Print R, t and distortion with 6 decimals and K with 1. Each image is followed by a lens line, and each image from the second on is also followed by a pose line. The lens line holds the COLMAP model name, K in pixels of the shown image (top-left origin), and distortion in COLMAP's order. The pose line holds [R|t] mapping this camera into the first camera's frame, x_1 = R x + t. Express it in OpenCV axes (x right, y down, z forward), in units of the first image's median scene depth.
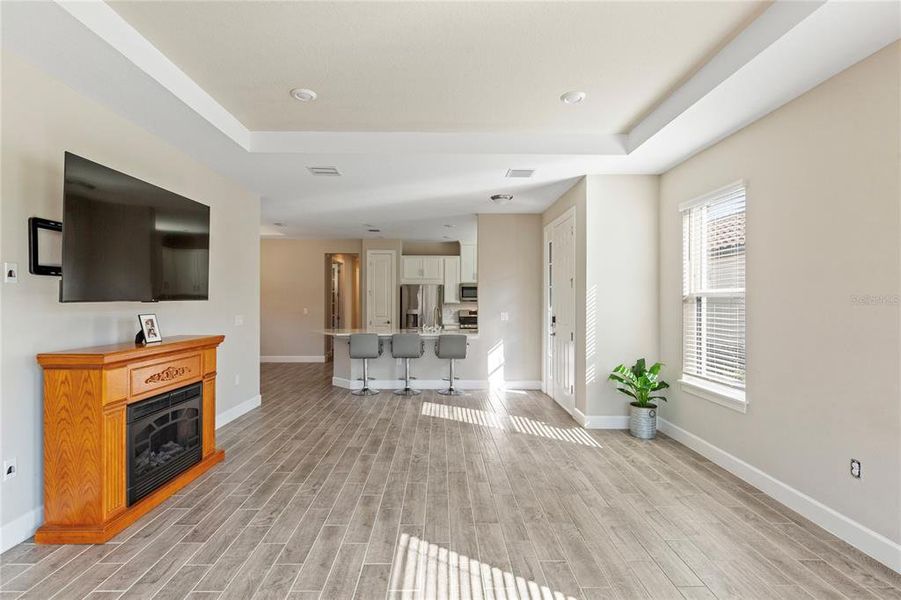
lens RADIAL K [[411.7, 0, 449.8], [0, 411.7, 299.9], [0, 0, 1]] dist [-0.000043, -0.000105]
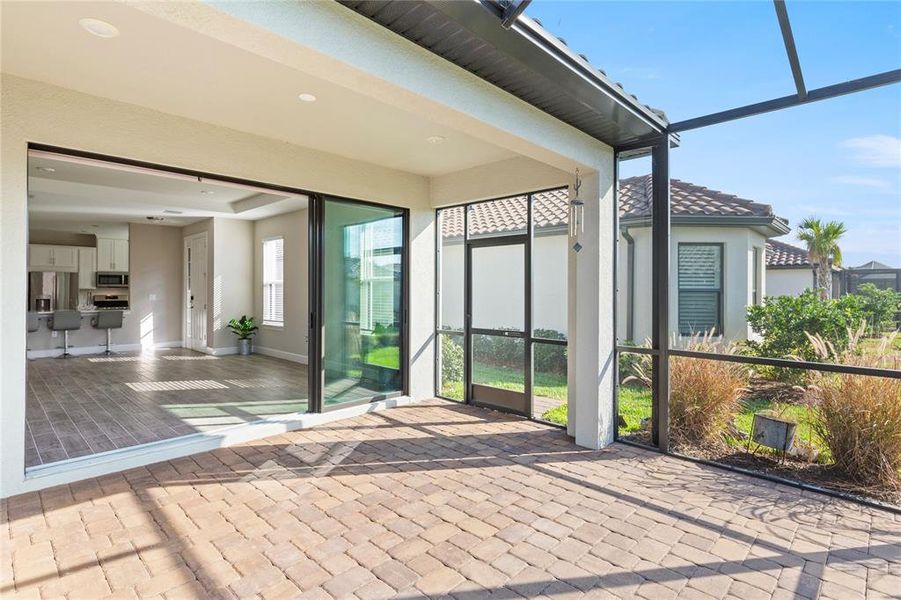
lens RADIAL K [[423.5, 0, 427.5], [0, 423.5, 287.3], [0, 0, 1]] dist [-0.000938, -0.000224]
pose [[0.706239, 0.000044, 0.707974, -0.351947], [0.002450, 0.999994, -0.002506, 0.018706], [-0.707969, 0.003504, 0.706234, -1.065379]]
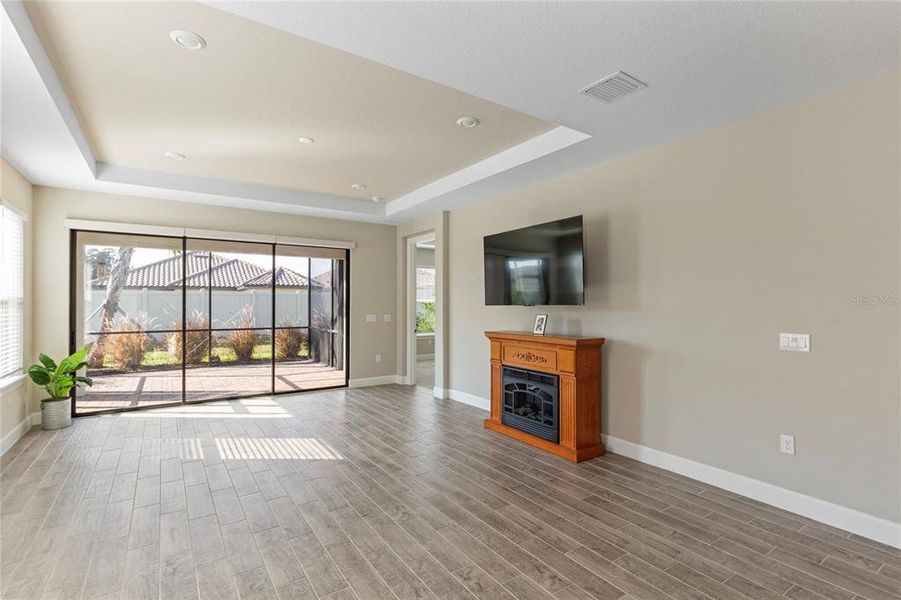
lens RADIAL K [[423.5, 0, 444.3], [0, 423.5, 302.0], [0, 0, 1]] dist [-0.000938, -0.000224]
pose [[-0.839501, -0.005826, -0.543326, 0.206275], [-0.005132, 0.999983, -0.002794, -0.001375], [0.543333, 0.000443, -0.839517, 1.226281]]
